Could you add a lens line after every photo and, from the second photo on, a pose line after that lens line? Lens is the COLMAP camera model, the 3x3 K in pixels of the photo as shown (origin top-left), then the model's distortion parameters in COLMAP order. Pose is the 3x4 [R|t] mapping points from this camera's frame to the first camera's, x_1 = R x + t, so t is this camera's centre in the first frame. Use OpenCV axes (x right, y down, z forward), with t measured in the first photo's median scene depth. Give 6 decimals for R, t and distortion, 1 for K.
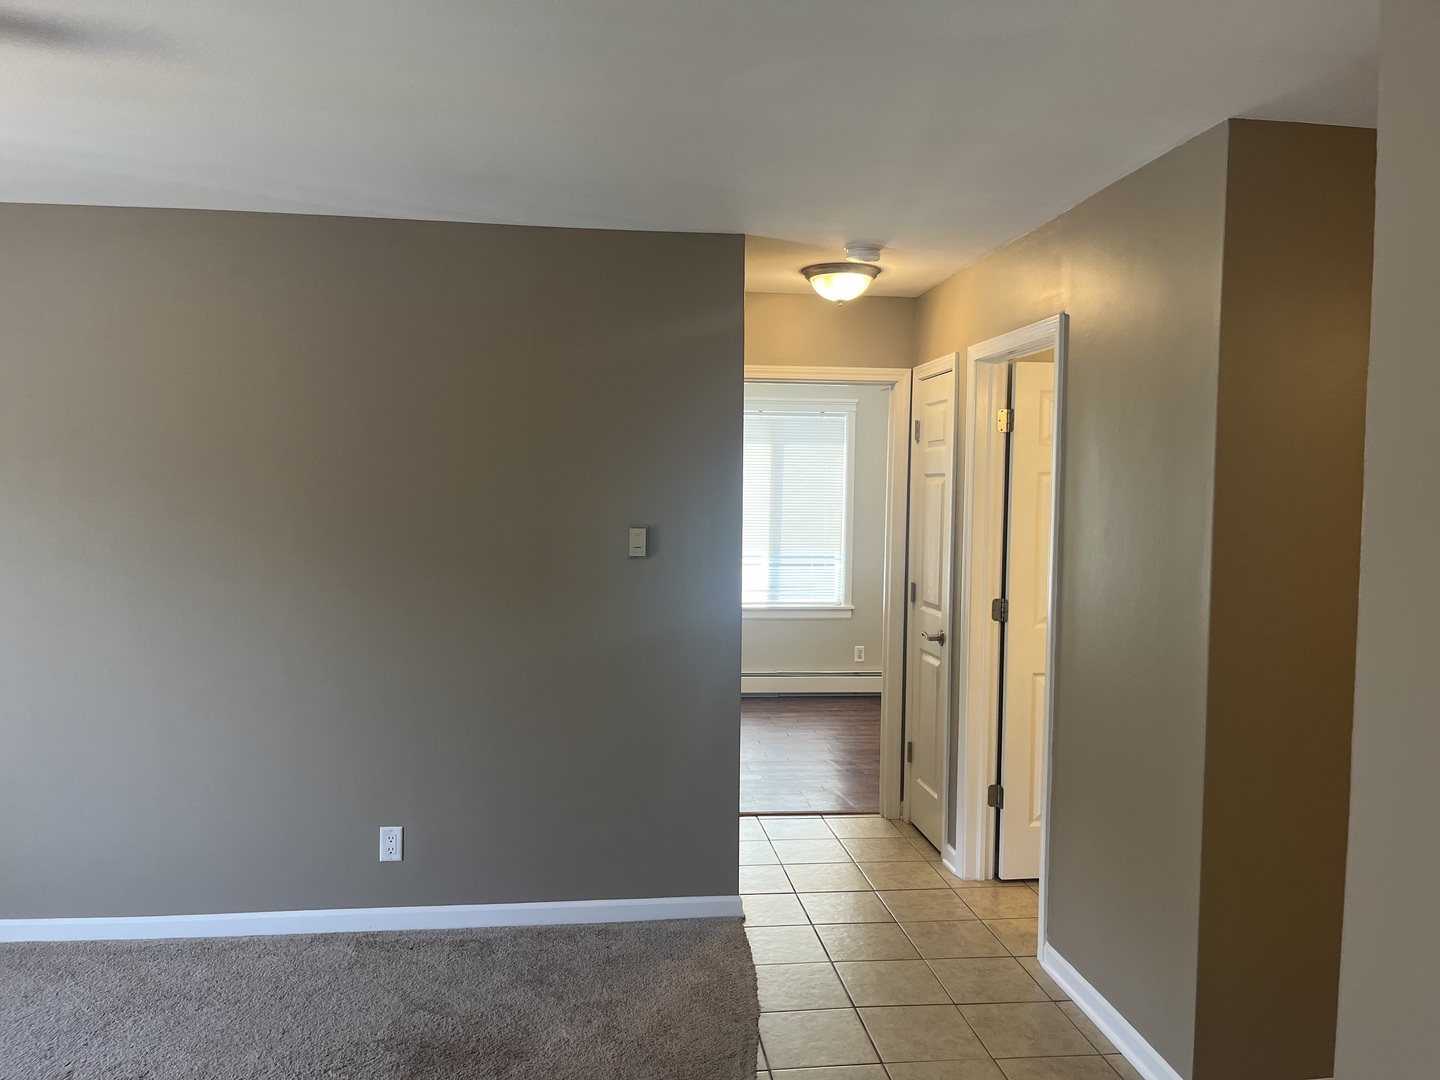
lens RADIAL K [[1089.3, 0, 720.0], [0, 1089.3, 540.0], [0, 0, 1]] dist [0.000657, -0.001119]
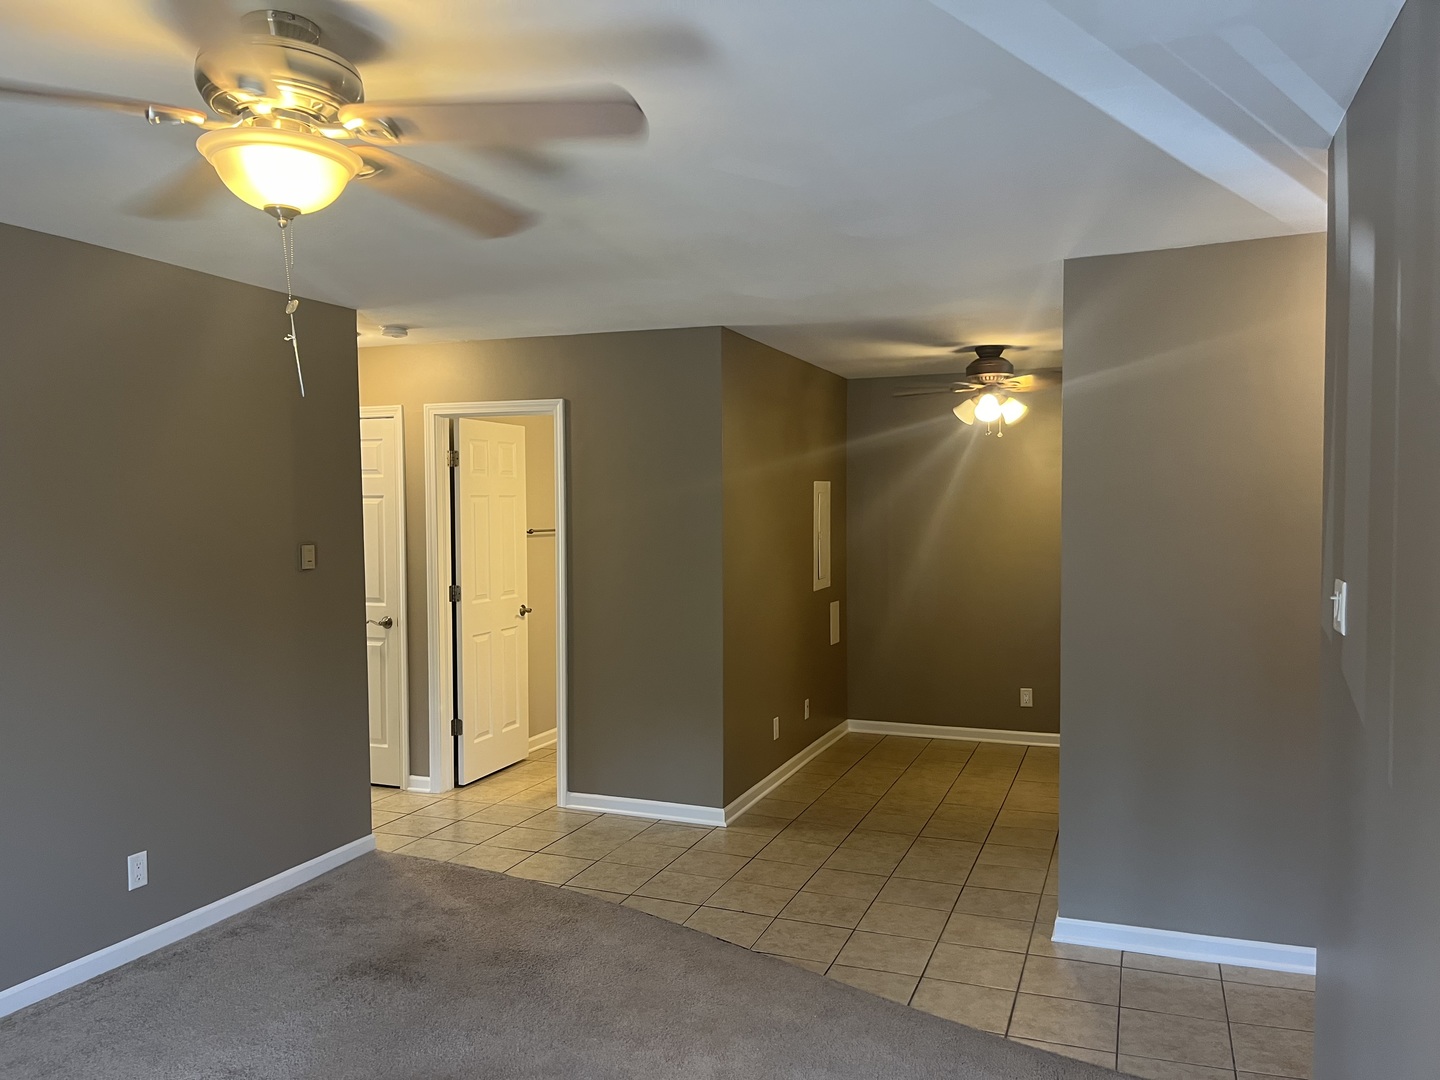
lens RADIAL K [[1089.3, 0, 720.0], [0, 1089.3, 540.0], [0, 0, 1]] dist [0.000657, -0.001119]
pose [[0.464951, -0.042431, 0.884319, -0.927097], [0.053495, 0.998372, 0.019777, -0.016077], [-0.883719, 0.038111, 0.466464, 0.046737]]
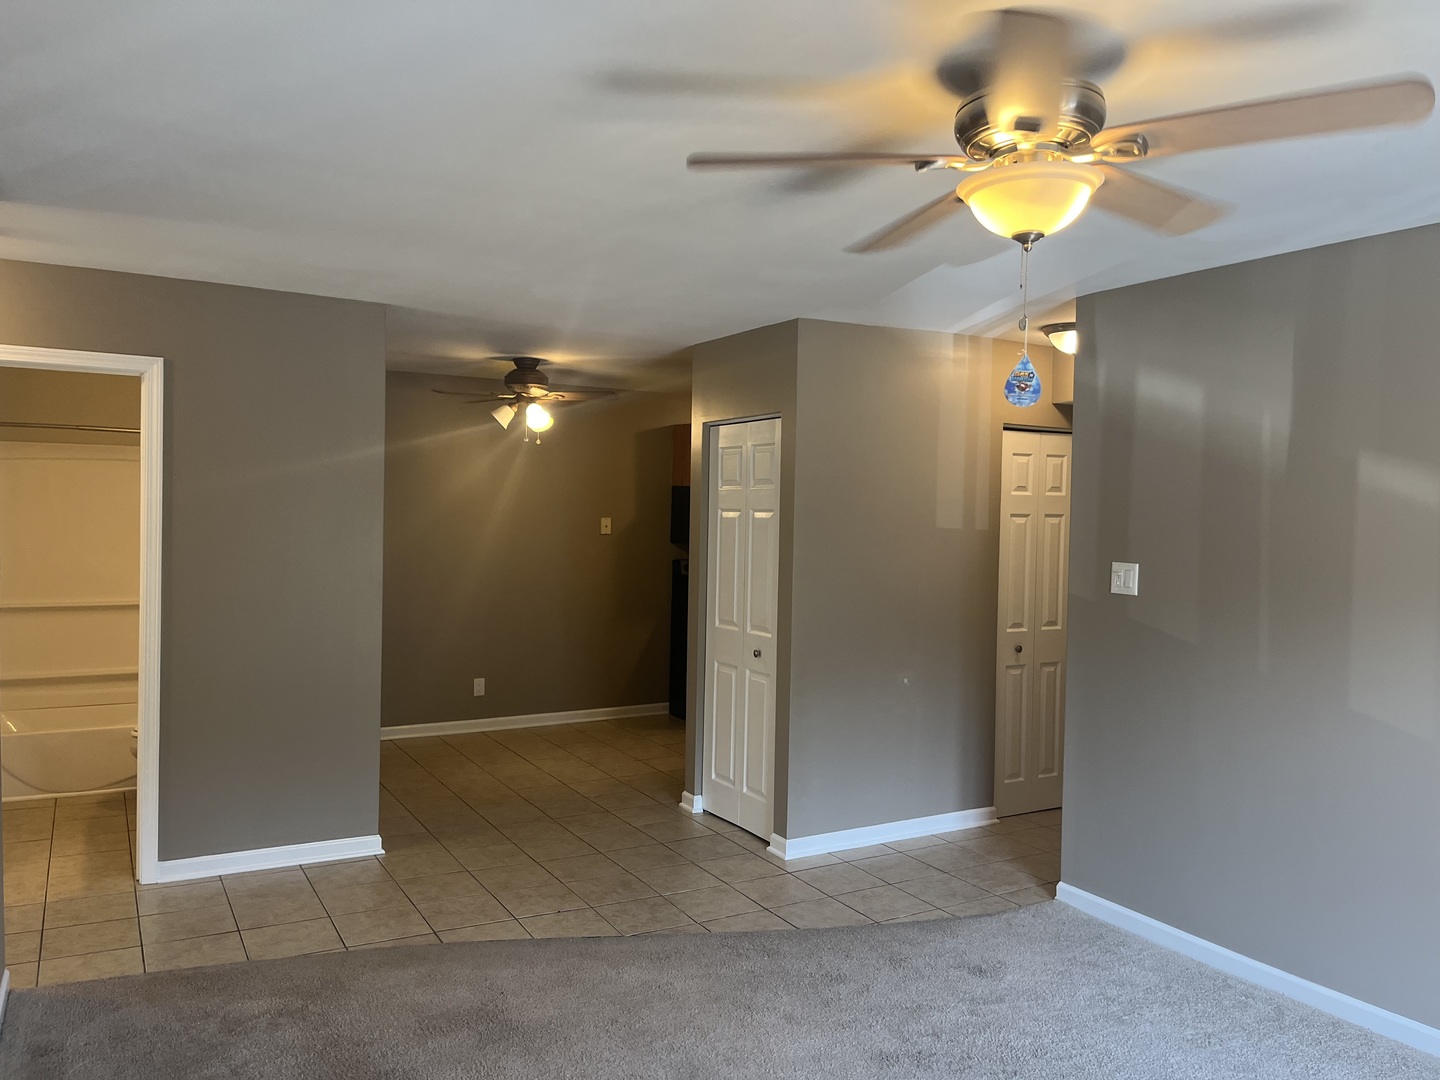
lens RADIAL K [[1091.3, 0, 719.1], [0, 1091.3, 511.7], [0, 0, 1]] dist [-0.001168, -0.005158]
pose [[-0.392606, -0.023011, 0.919419, -1.030474], [0.022817, 0.999136, 0.034749, -0.058239], [-0.919424, 0.034621, -0.391742, 0.832683]]
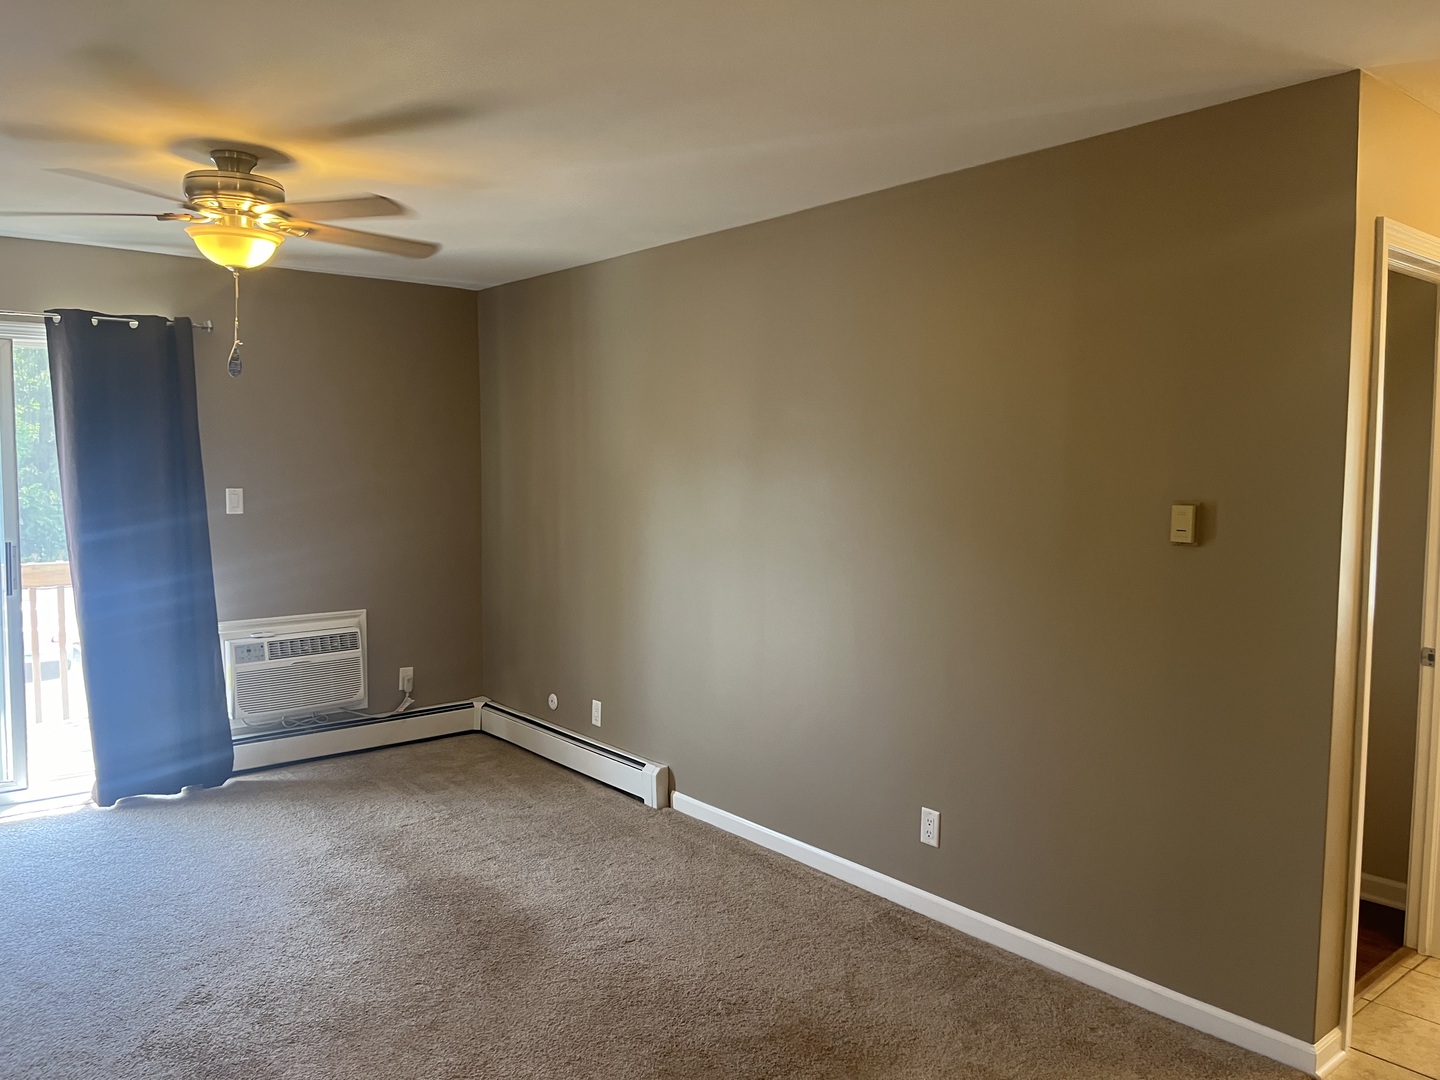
lens RADIAL K [[1089.3, 0, 720.0], [0, 1089.3, 540.0], [0, 0, 1]] dist [0.000657, -0.001119]
pose [[0.535662, 0.055155, -0.842630, 0.392907], [-0.046075, 0.998287, 0.036053, 0.000738], [0.843175, 0.019512, 0.537285, 0.323880]]
